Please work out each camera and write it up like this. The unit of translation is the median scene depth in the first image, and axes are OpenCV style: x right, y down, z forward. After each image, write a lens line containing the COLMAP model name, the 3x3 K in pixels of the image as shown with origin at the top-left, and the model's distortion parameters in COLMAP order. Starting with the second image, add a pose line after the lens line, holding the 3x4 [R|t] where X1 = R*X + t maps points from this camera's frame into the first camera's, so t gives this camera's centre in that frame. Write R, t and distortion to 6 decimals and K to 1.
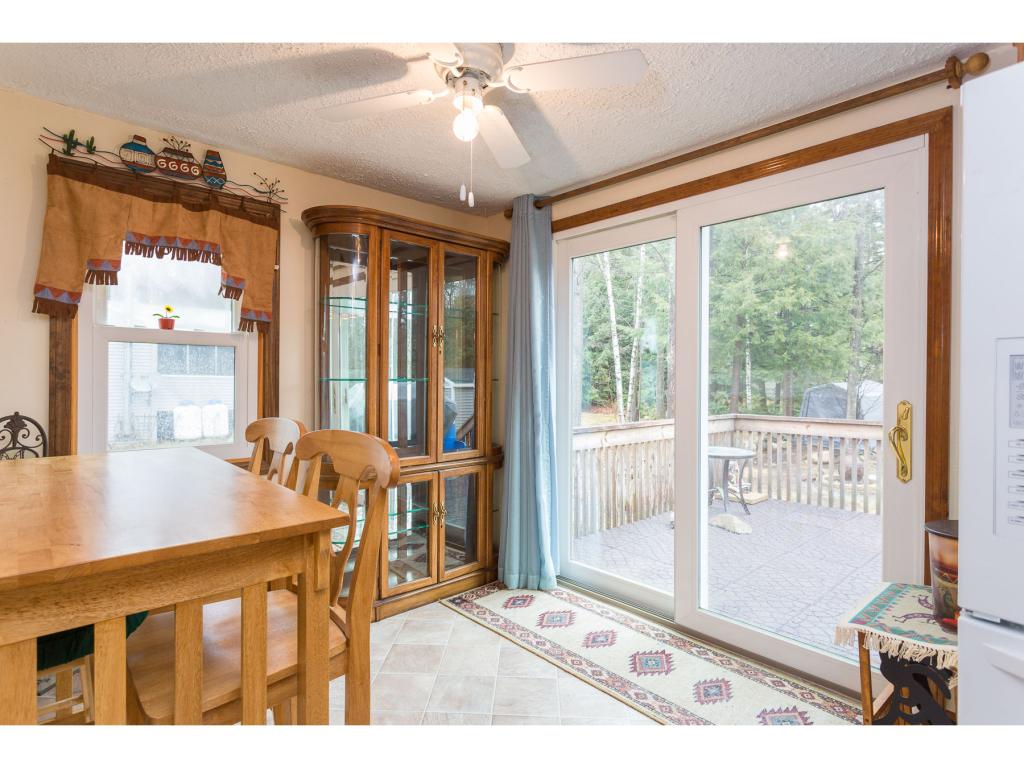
lens RADIAL K [[538.1, 0, 514.6], [0, 538.1, 383.0], [0, 0, 1]] dist [-0.004613, 0.001710]
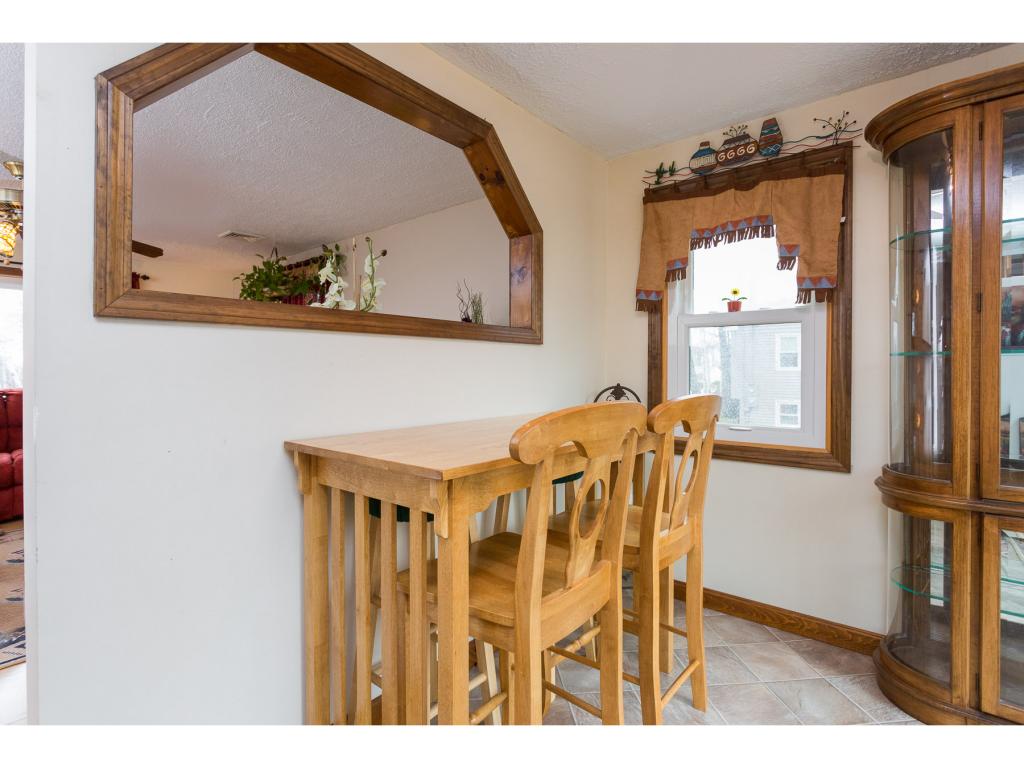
lens RADIAL K [[510.7, 0, 505.5], [0, 510.7, 372.3], [0, 0, 1]] dist [-0.004433, 0.001574]
pose [[0.124106, -0.003014, -0.992264, 0.298747], [-0.010261, 0.999938, -0.004321, 0.028687], [0.992216, 0.010718, 0.124068, 0.455080]]
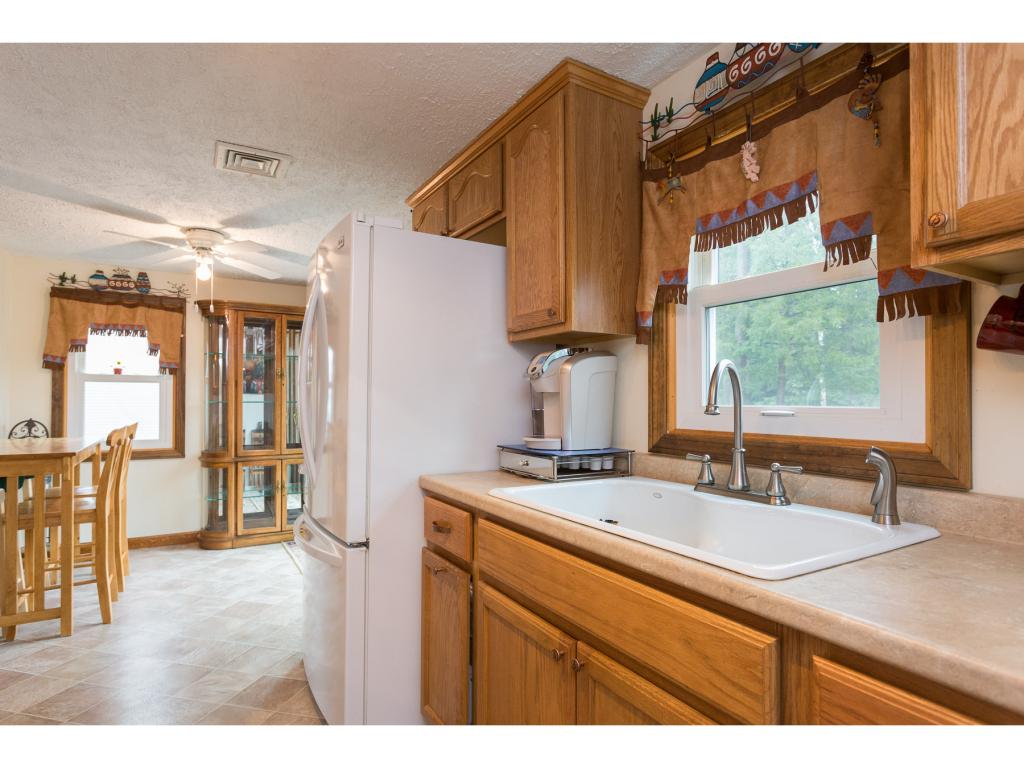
lens RADIAL K [[538.1, 0, 509.0], [0, 538.1, 399.7], [0, 0, 1]] dist [-0.004613, 0.001710]
pose [[0.977777, -0.003507, -0.209618, 1.050771], [0.001036, 0.999929, -0.011896, 0.008418], [0.209645, 0.011415, 0.977711, -0.499696]]
